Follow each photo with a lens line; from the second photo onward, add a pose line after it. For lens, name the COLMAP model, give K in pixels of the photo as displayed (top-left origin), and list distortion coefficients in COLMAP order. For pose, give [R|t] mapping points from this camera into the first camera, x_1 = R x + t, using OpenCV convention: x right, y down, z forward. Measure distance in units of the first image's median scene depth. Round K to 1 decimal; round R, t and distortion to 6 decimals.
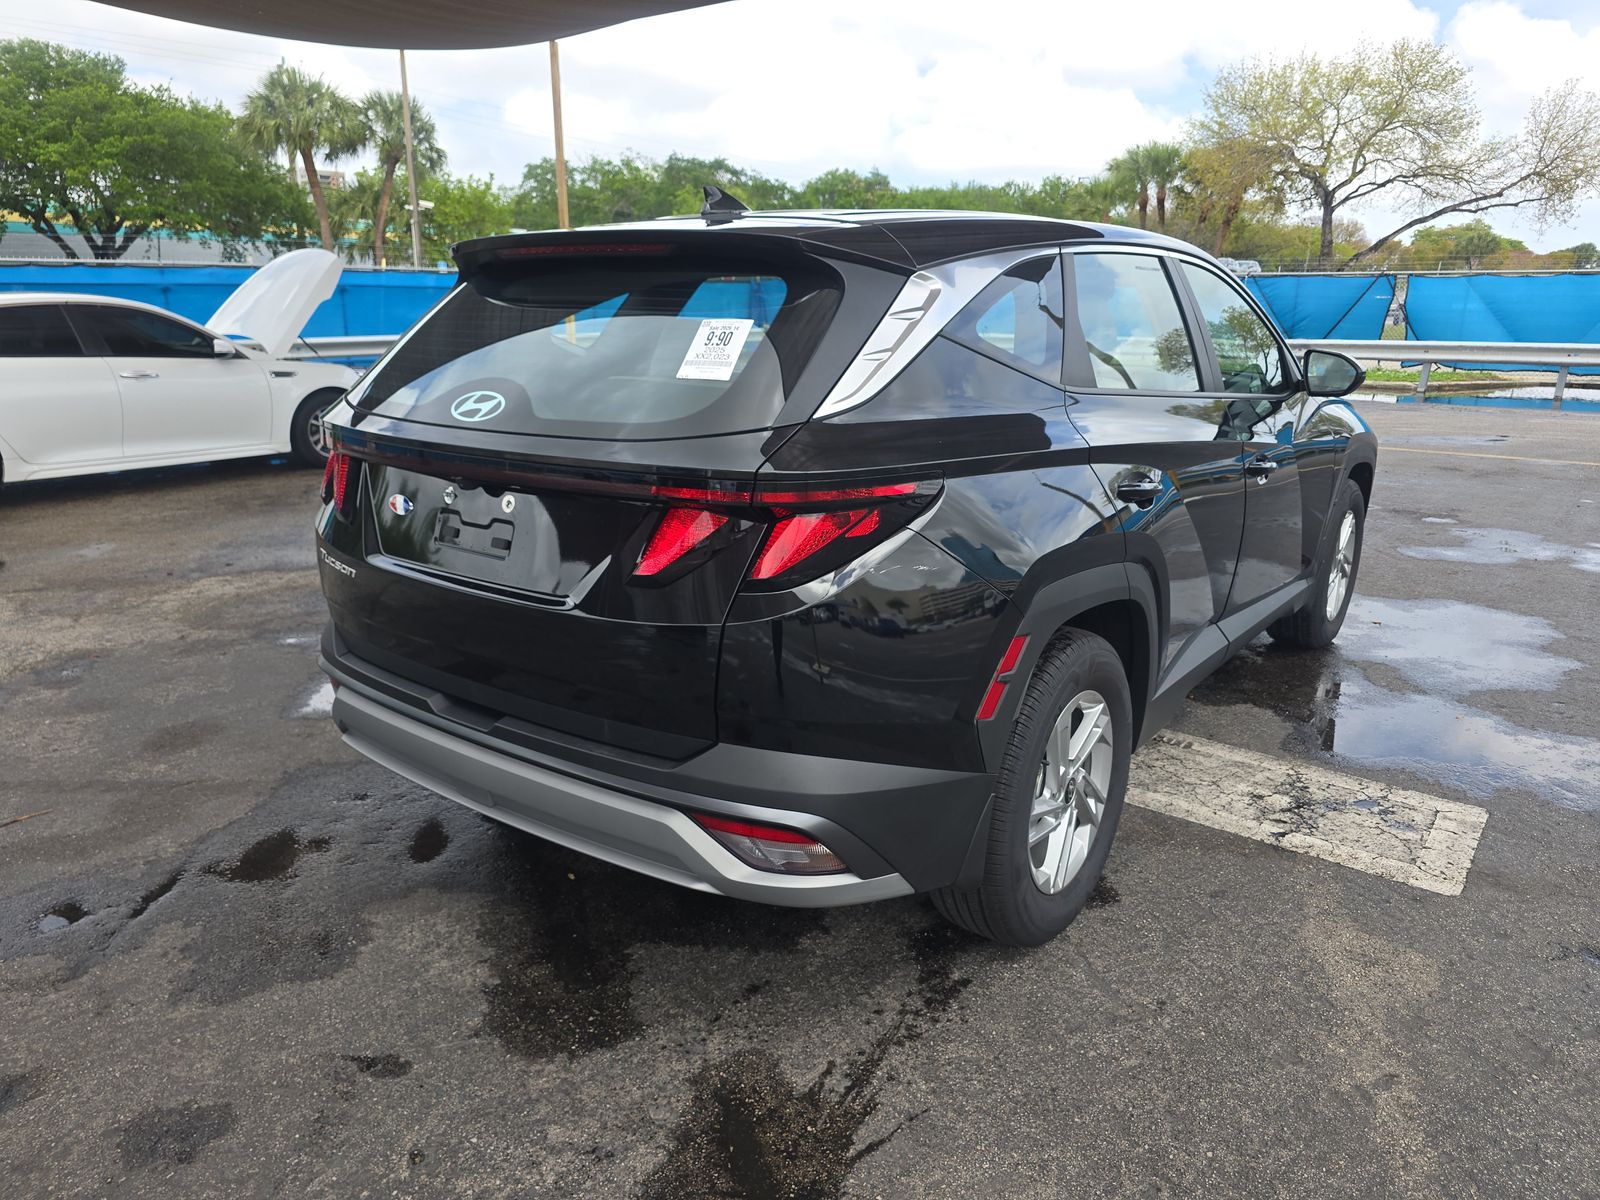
lens RADIAL K [[1103.1, 0, 799.3], [0, 1103.1, 599.6], [0, 0, 1]] dist [0.045036, -0.031916]
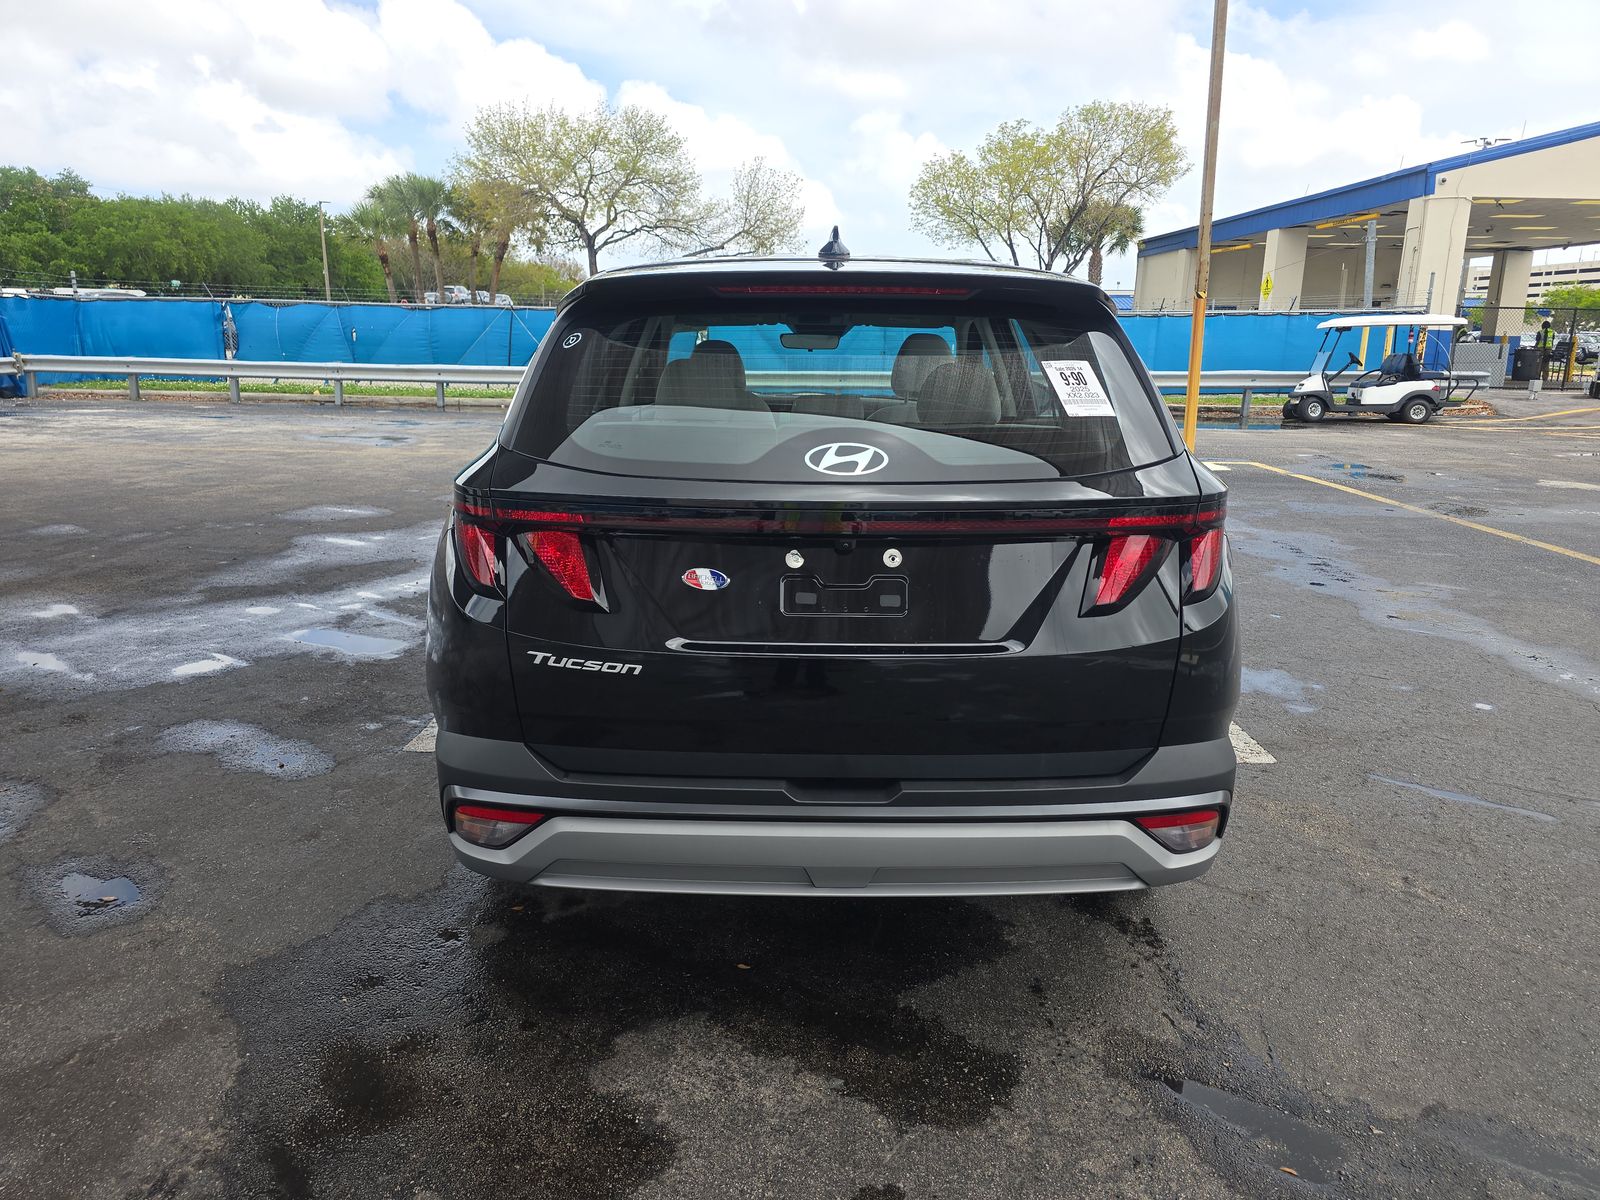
lens RADIAL K [[1103.1, 0, 787.2], [0, 1103.1, 603.6], [0, 0, 1]] dist [0.045036, -0.031916]
pose [[0.787931, -0.144367, 0.598600, -0.872112], [0.157163, 0.987080, 0.031187, -0.088777], [-0.595369, 0.069504, 0.800441, 0.288986]]
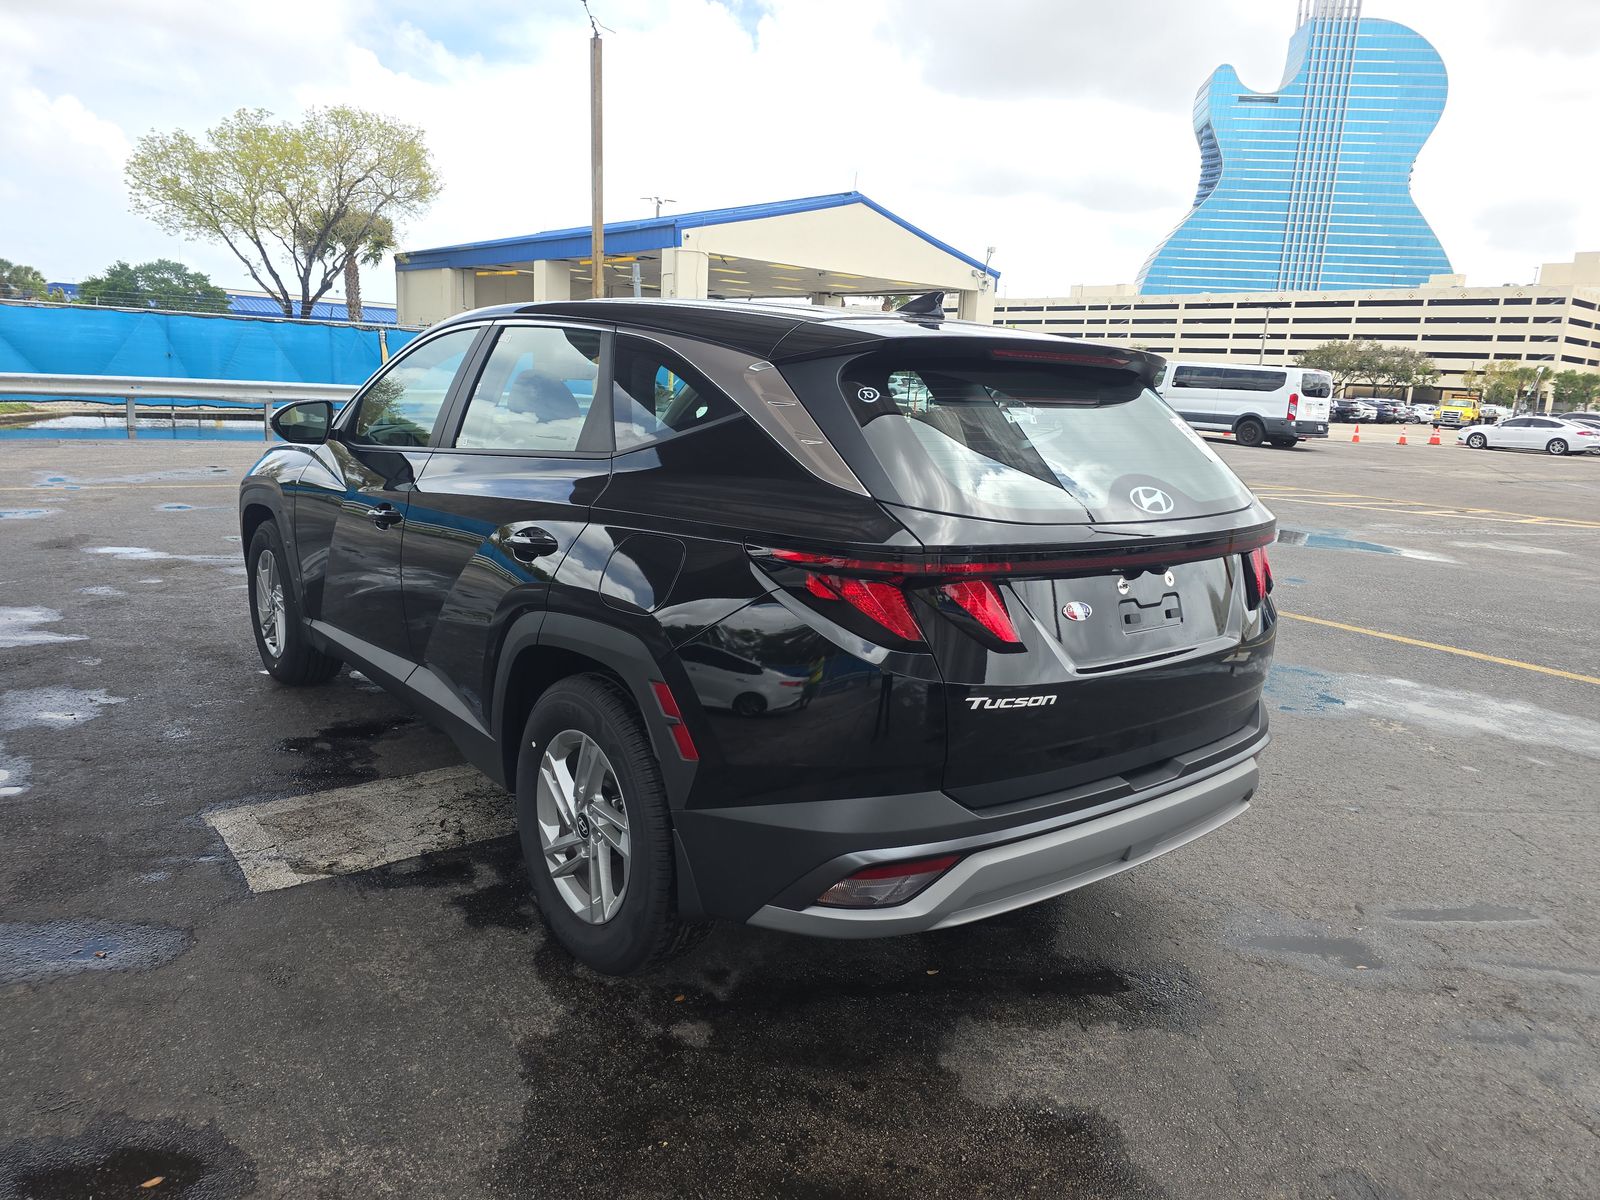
lens RADIAL K [[1103.1, 0, 803.9], [0, 1103.1, 606.0], [0, 0, 1]] dist [0.045036, -0.031916]
pose [[0.209724, -0.195645, 0.957987, -1.418281], [0.205040, 0.966791, 0.152555, -0.304928], [-0.956020, 0.164431, 0.242874, 1.047355]]
